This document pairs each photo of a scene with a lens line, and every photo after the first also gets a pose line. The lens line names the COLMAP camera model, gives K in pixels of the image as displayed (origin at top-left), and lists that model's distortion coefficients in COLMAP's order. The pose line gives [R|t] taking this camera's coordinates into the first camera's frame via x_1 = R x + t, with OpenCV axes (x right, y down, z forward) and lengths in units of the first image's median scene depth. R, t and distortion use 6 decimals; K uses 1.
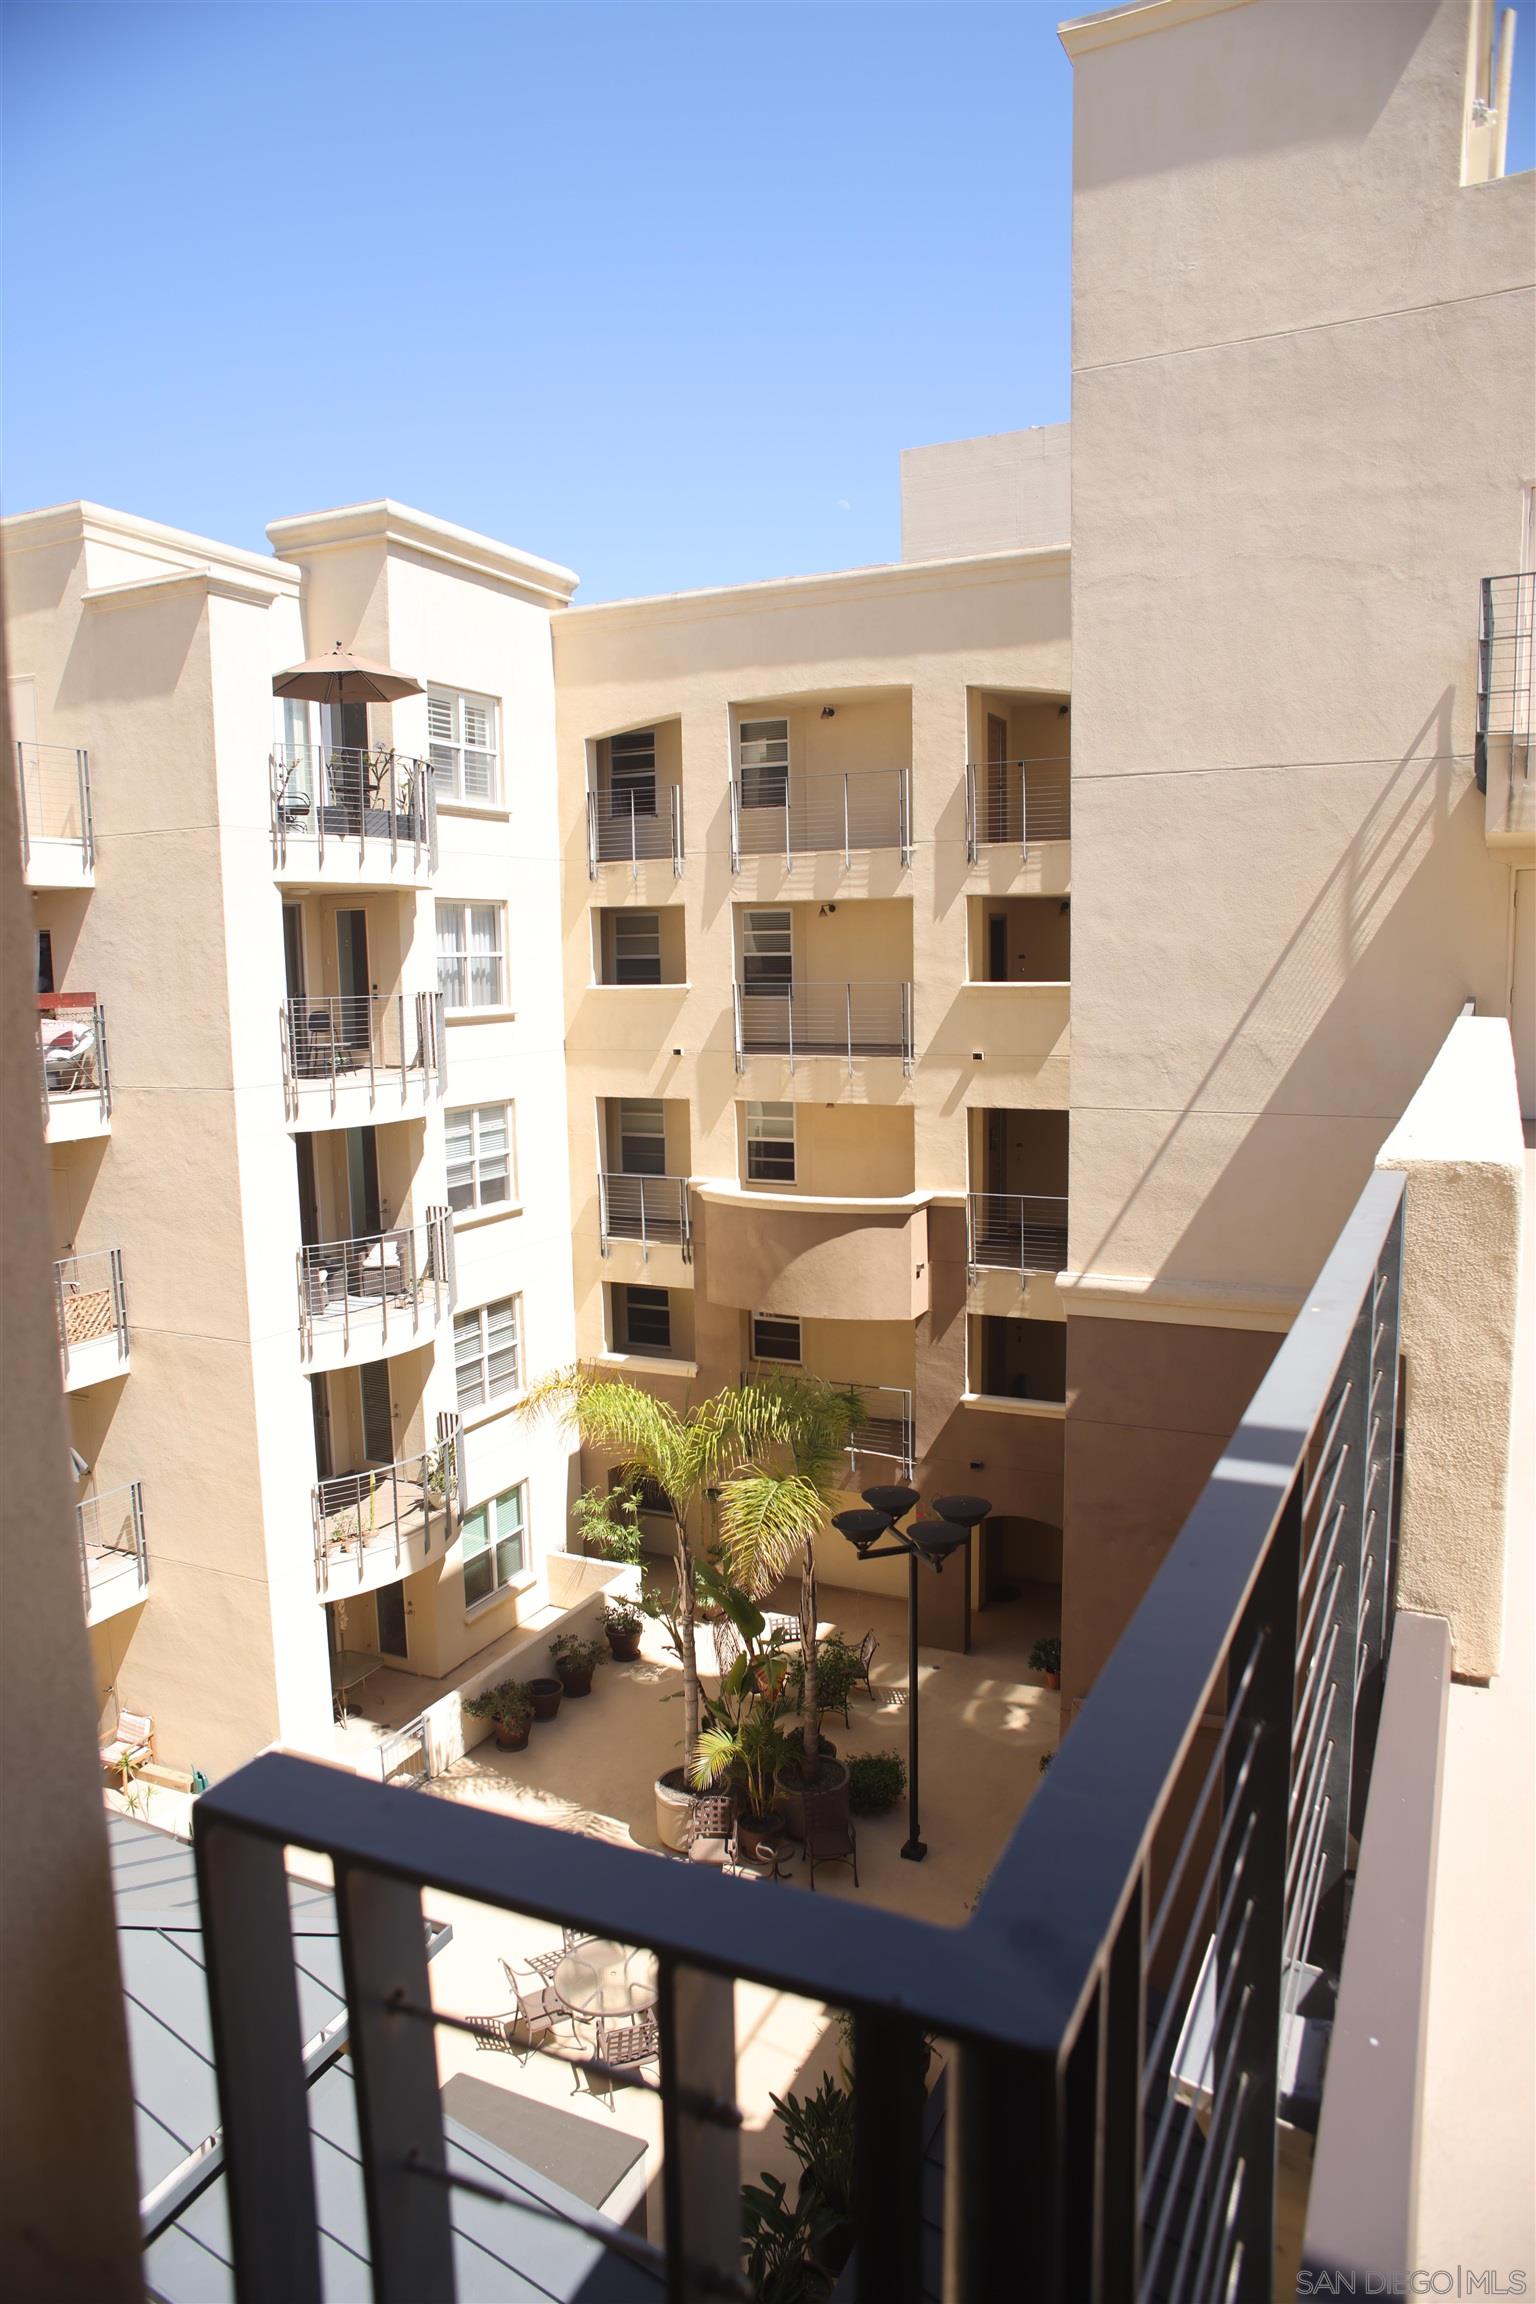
lens RADIAL K [[1548.1, 0, 765.4], [0, 1548.1, 1166.7], [0, 0, 1]] dist [-0.109484, 0.111101]
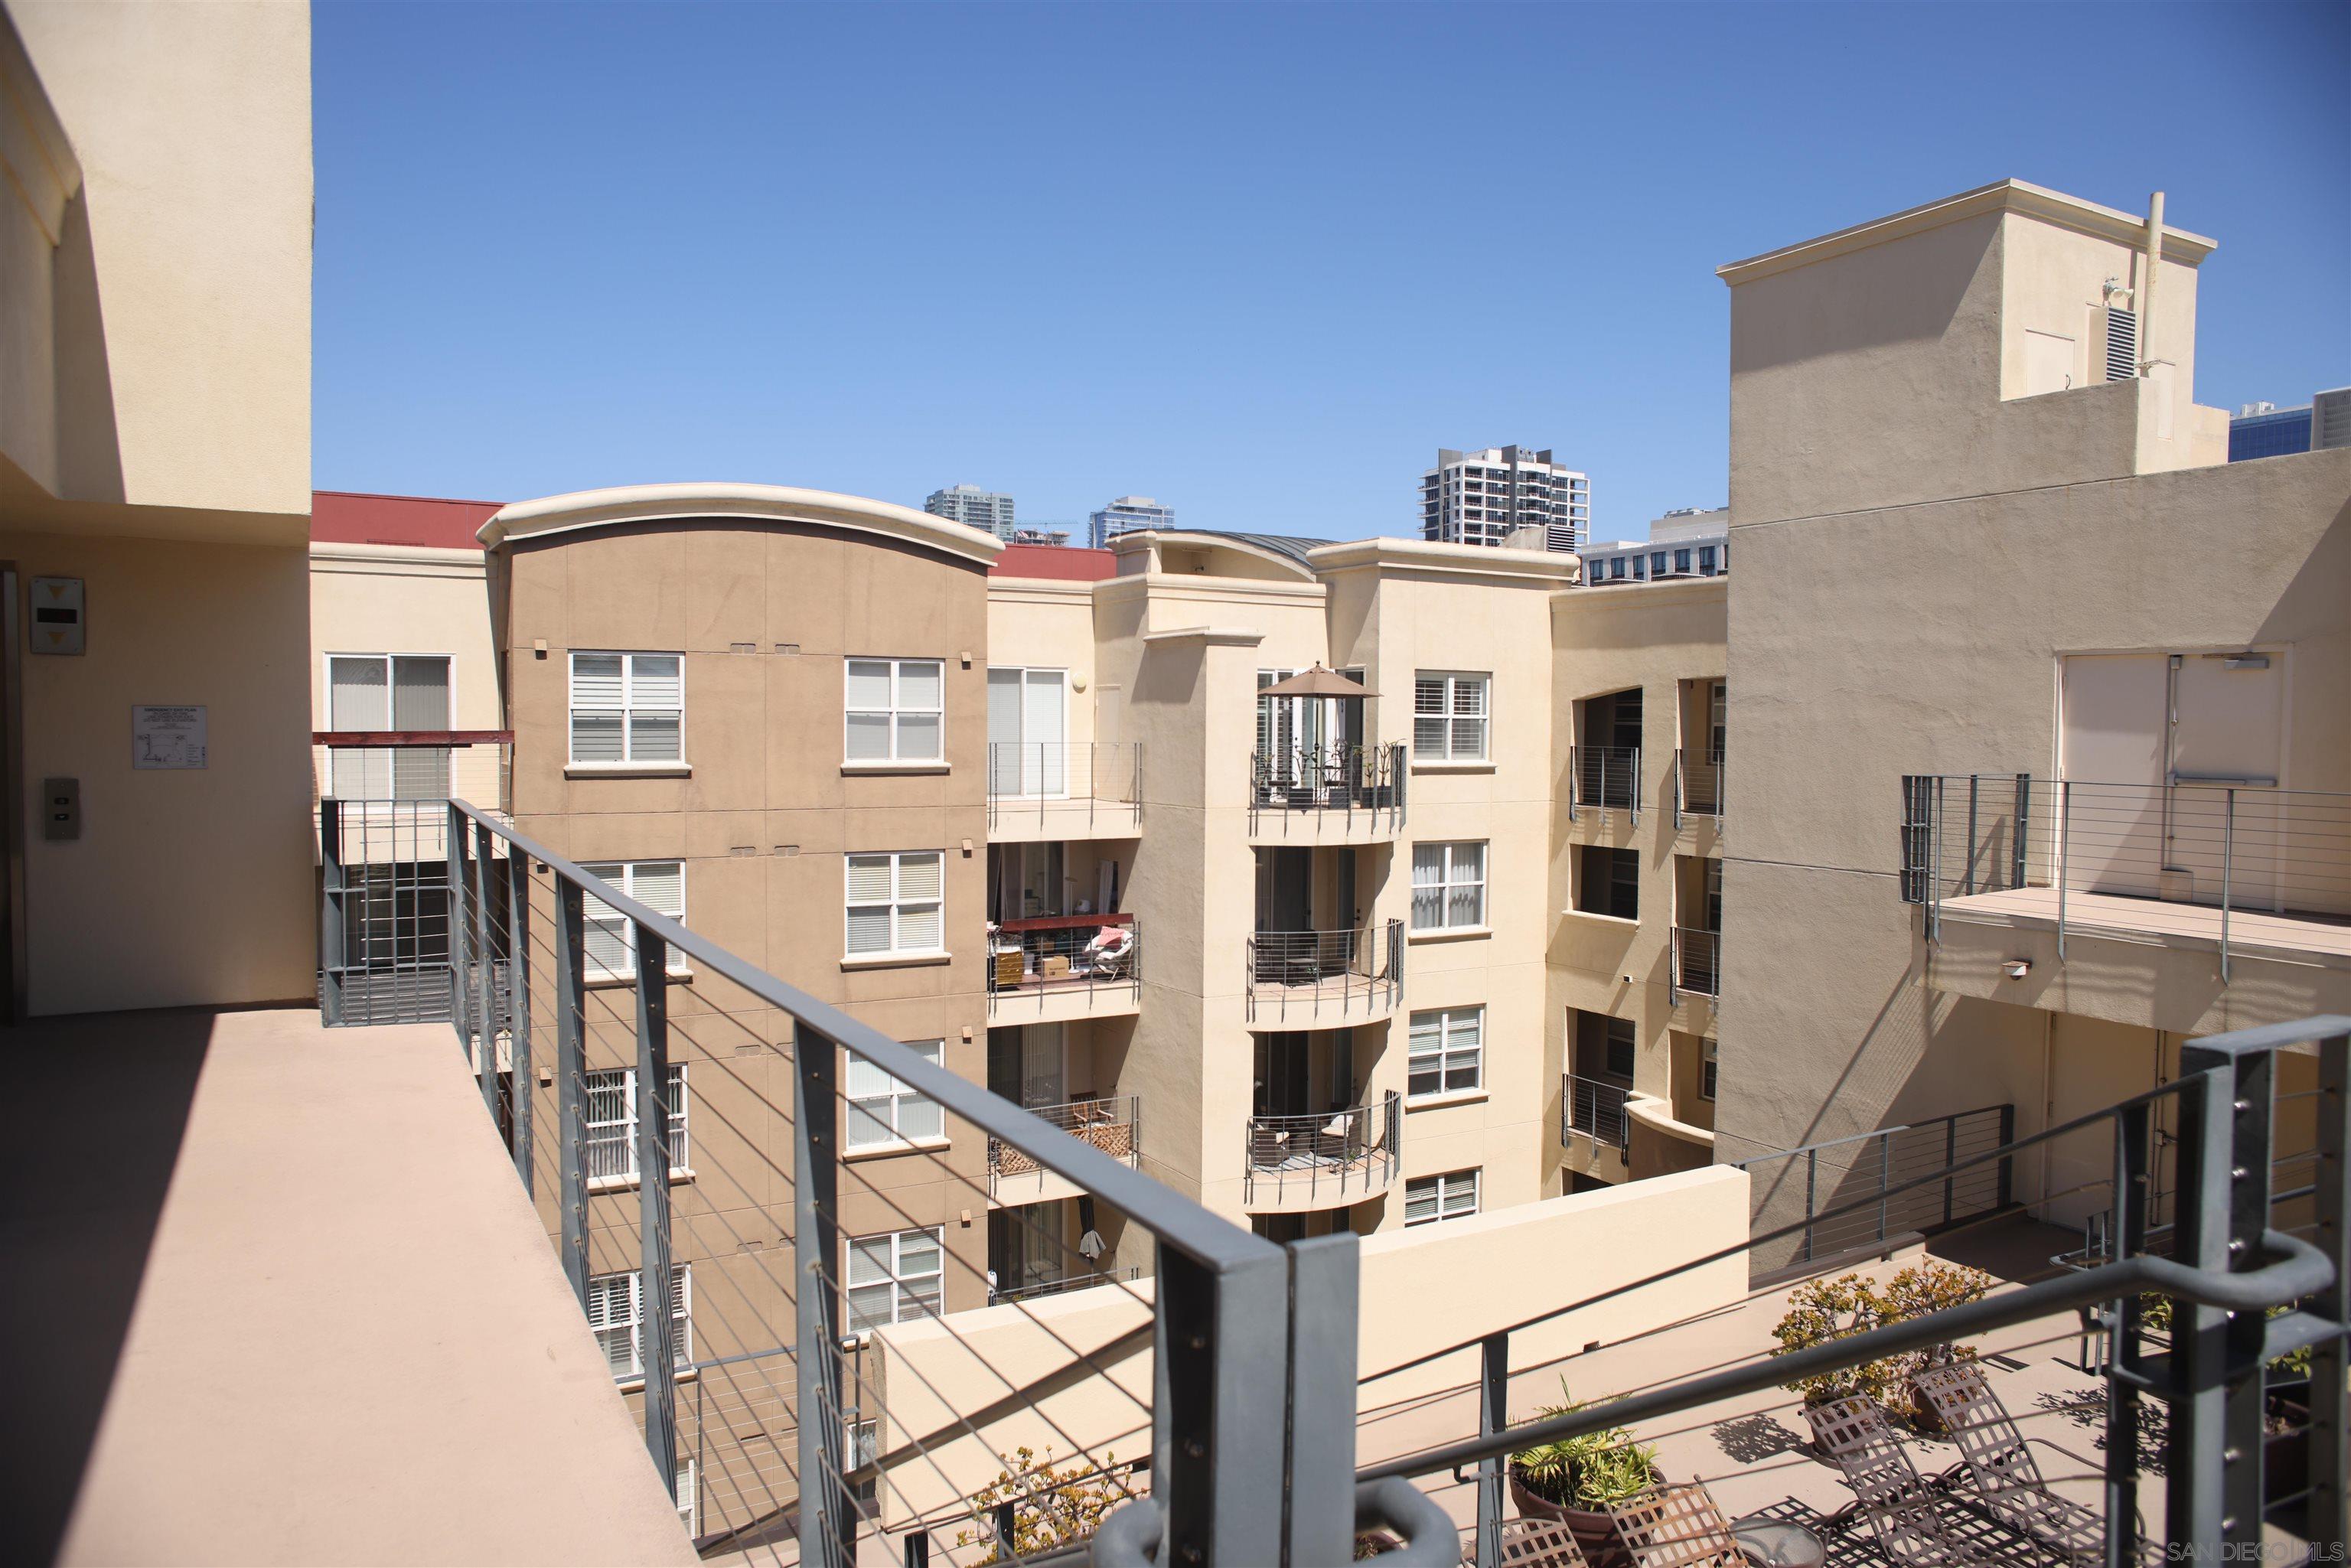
lens RADIAL K [[1581.8, 0, 1175.5], [0, 1581.8, 784.0], [0, 0, 1]] dist [-0.105636, 0.104481]
pose [[0.822998, 0.048563, -0.565965, 0.368935], [-0.099962, 0.993172, -0.060139, -0.134025], [0.559180, 0.106069, 0.822233, -0.170391]]
